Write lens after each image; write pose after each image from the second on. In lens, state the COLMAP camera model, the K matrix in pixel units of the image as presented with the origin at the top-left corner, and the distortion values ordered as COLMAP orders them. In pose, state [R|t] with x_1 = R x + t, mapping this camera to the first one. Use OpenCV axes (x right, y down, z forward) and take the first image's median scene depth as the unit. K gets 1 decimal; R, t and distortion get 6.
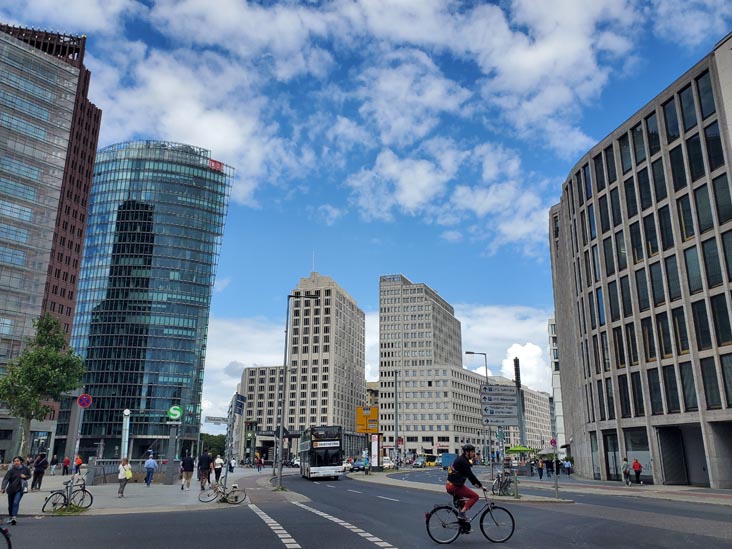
lens RADIAL K [[602.0, 0, 371.4], [0, 602.0, 290.1], [0, 0, 1]] dist [0.052911, -0.059695]
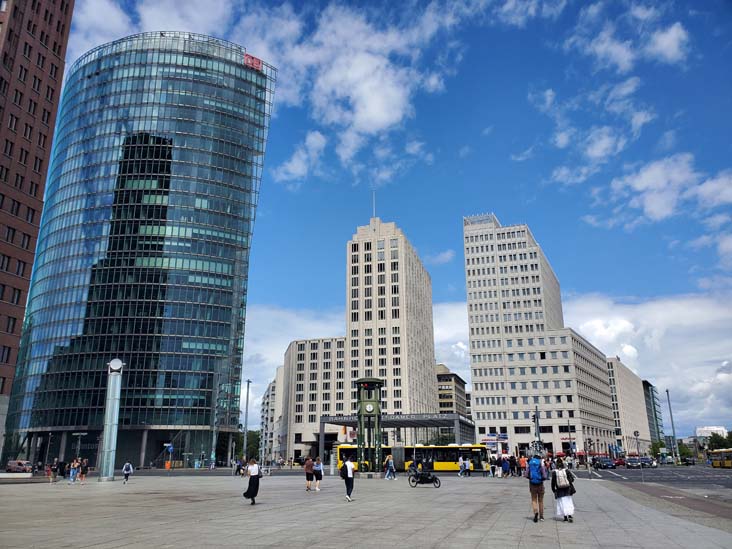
lens RADIAL K [[602.0, 0, 369.4], [0, 602.0, 280.2], [0, 0, 1]] dist [0.052911, -0.059695]
pose [[0.999160, -0.019781, -0.035886, -0.095493], [0.019420, 0.999758, -0.010373, 0.073256], [0.036082, 0.009667, 0.999302, 0.271340]]
